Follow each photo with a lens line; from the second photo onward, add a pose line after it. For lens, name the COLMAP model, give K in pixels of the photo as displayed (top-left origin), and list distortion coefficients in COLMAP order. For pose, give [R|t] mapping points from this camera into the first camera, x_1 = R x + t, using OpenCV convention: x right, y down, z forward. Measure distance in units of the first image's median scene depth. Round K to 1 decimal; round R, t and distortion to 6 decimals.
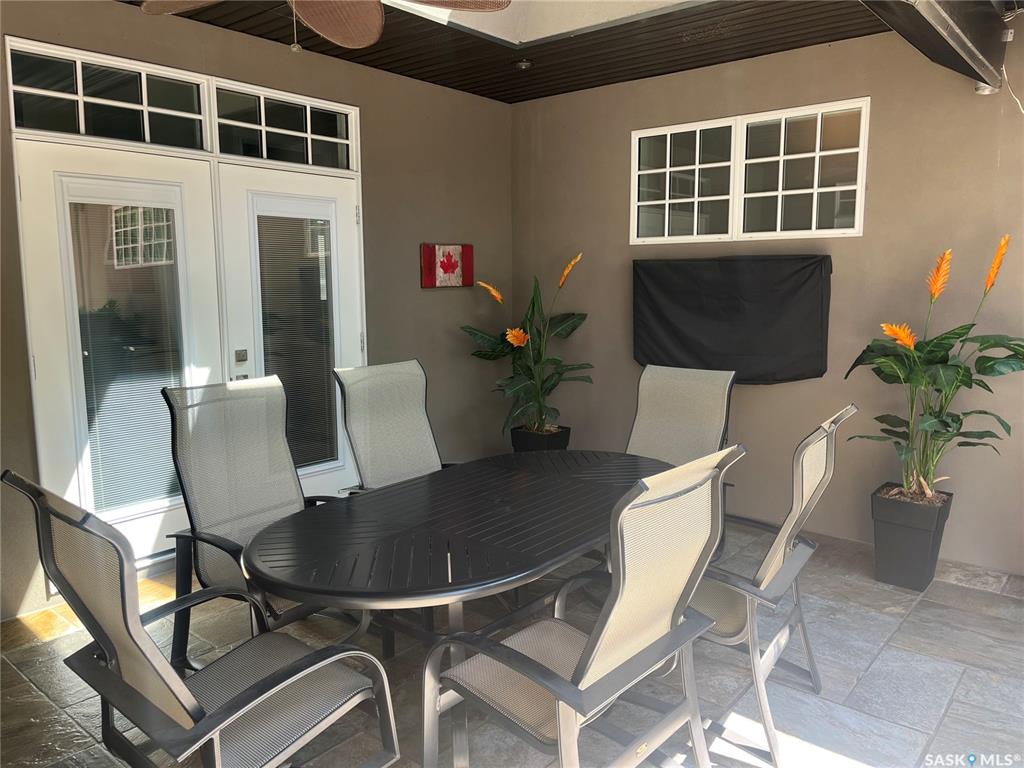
lens RADIAL K [[772.0, 0, 510.9], [0, 772.0, 369.8], [0, 0, 1]] dist [0.069690, -0.095866]
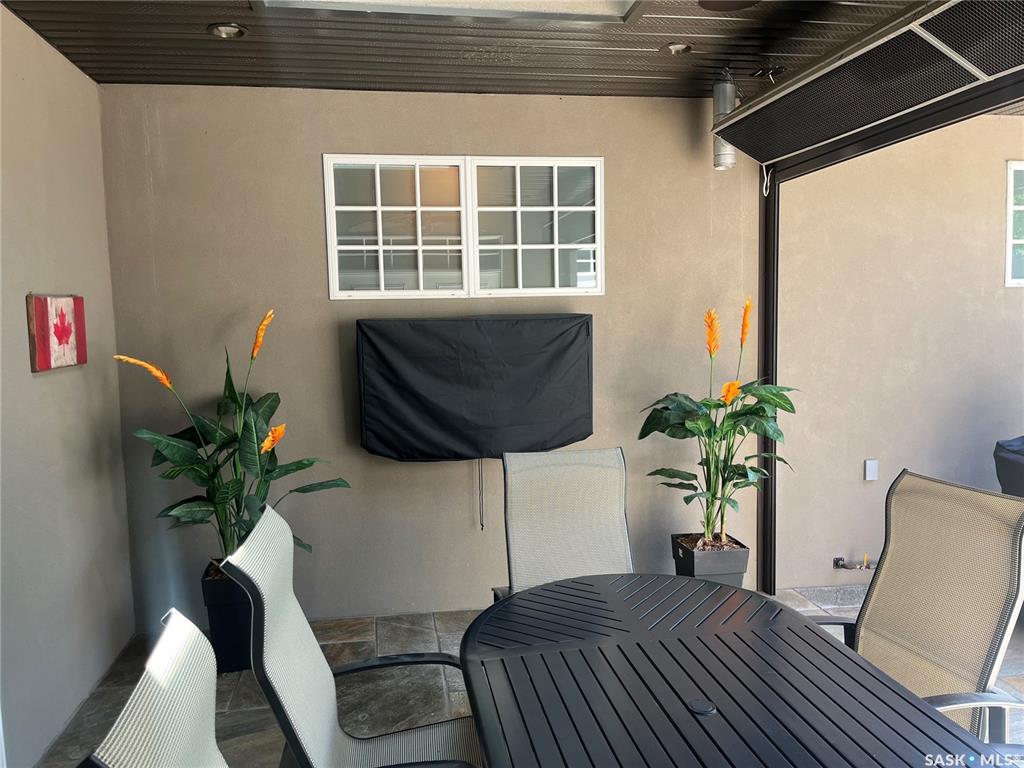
lens RADIAL K [[763.8, 0, 509.6], [0, 763.8, 392.5], [0, 0, 1]] dist [0.005363, -0.002565]
pose [[0.657333, -0.083557, 0.748954, -0.335703], [0.108614, 0.993962, 0.015564, -0.067541], [-0.745732, 0.071116, 0.662440, 0.403880]]
